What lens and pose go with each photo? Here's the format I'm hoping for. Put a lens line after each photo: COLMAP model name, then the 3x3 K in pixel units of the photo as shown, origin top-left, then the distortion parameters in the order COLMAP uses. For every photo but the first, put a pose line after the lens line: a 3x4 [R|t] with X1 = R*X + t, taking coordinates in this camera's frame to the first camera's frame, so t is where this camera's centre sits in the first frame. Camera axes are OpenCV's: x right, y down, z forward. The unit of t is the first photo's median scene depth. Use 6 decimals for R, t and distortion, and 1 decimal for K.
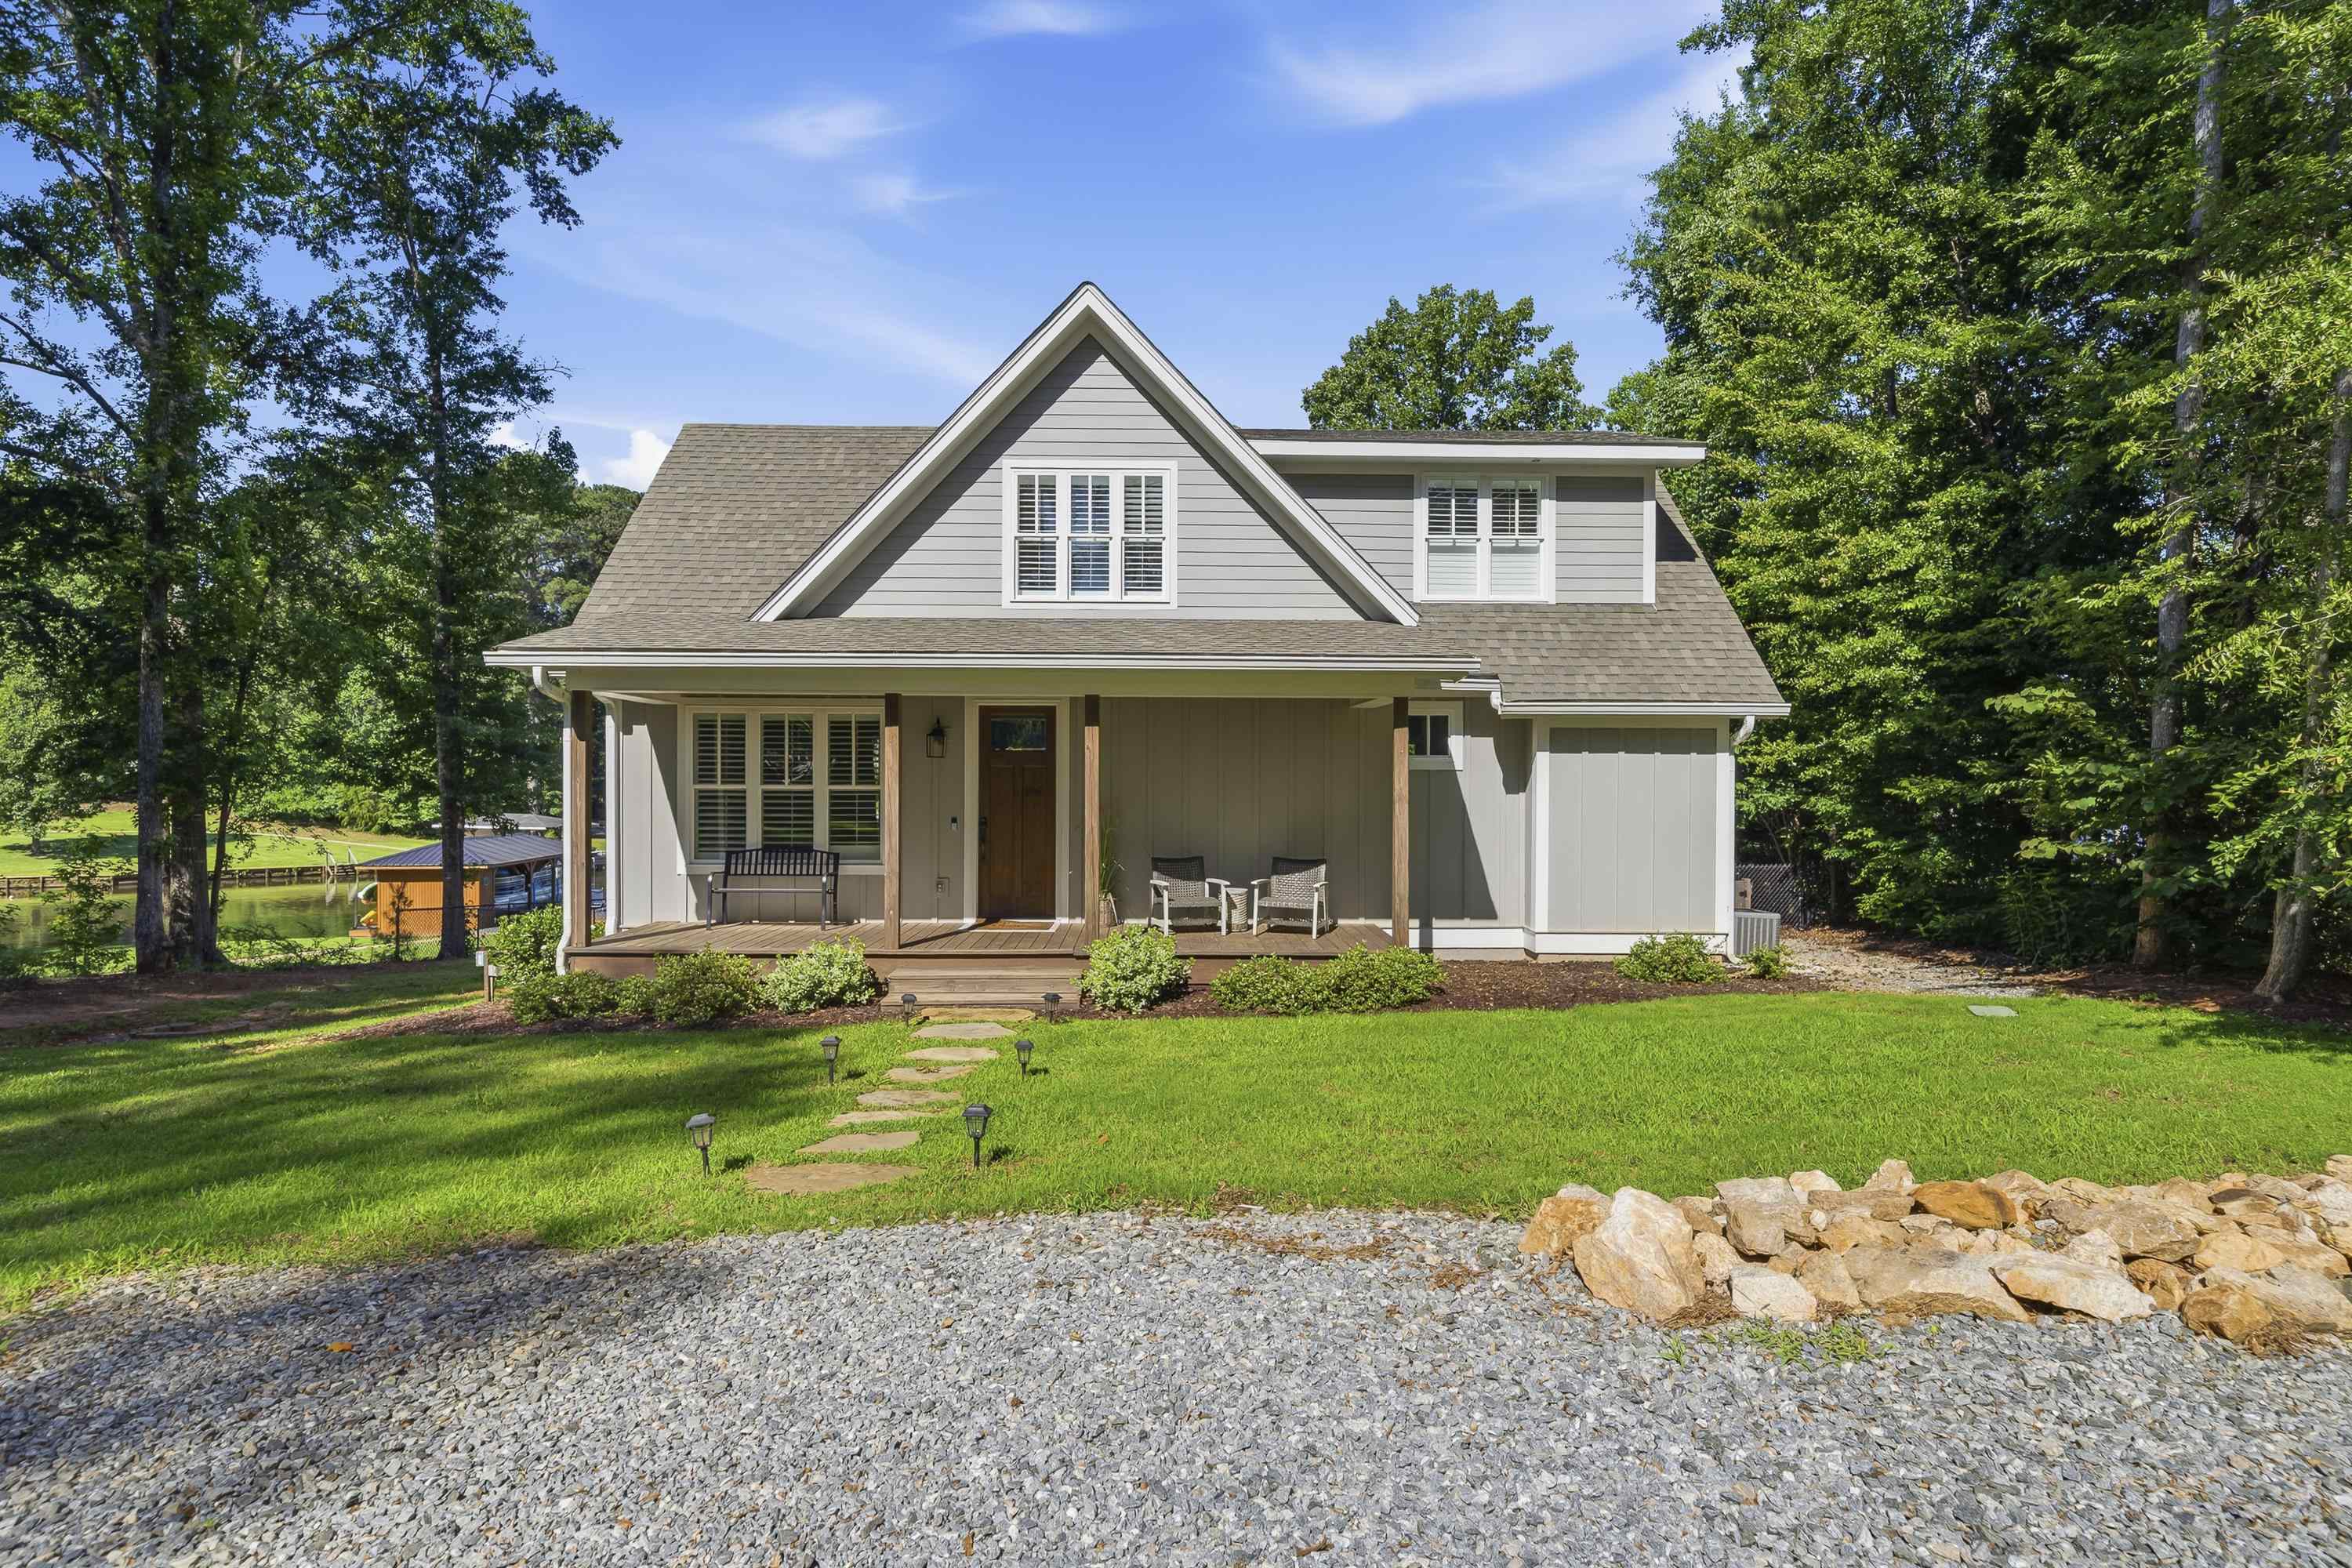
lens RADIAL K [[1205.9, 0, 1176.0], [0, 1205.9, 784.0], [0, 0, 1]] dist [0.002883, 0.001011]
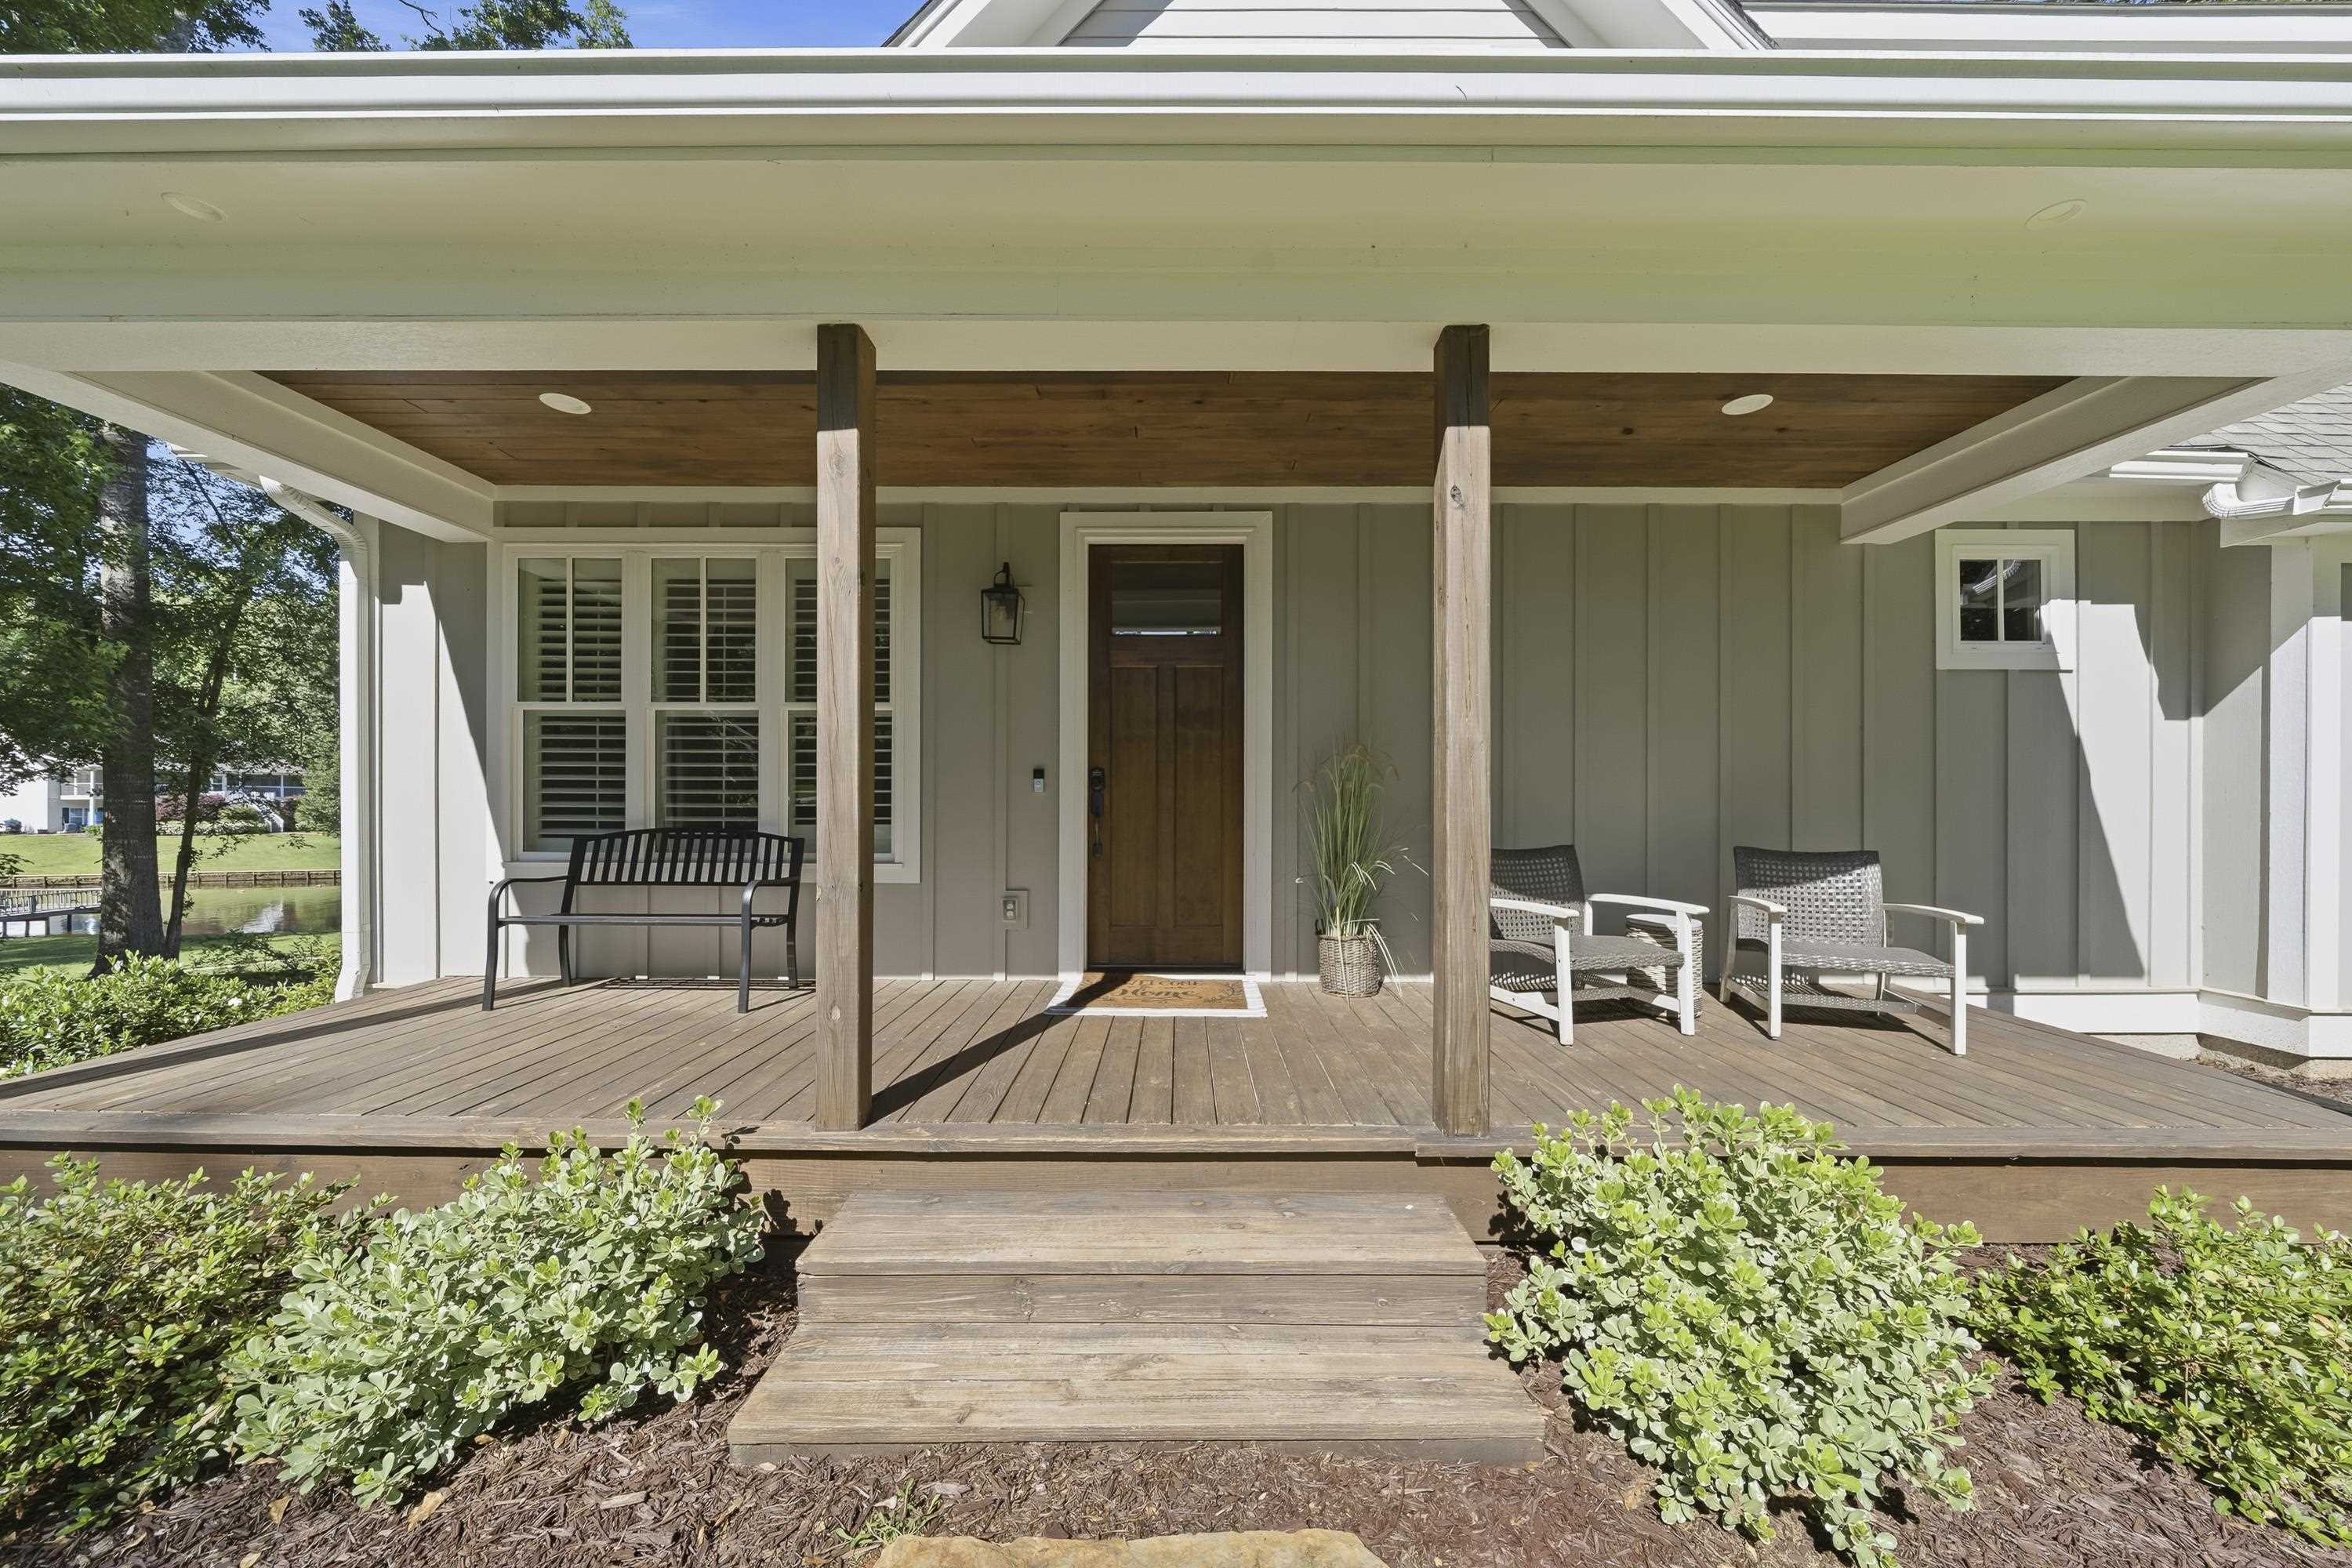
lens RADIAL K [[822.9, 0, 1177.2], [0, 822.9, 809.3], [0, 0, 1]] dist [-0.001655, -0.000104]
pose [[0.999605, -0.000907, -0.028106, -0.117069], [0.001015, 0.999992, 0.003832, 0.043246], [0.028103, -0.003859, 0.999598, 0.659890]]
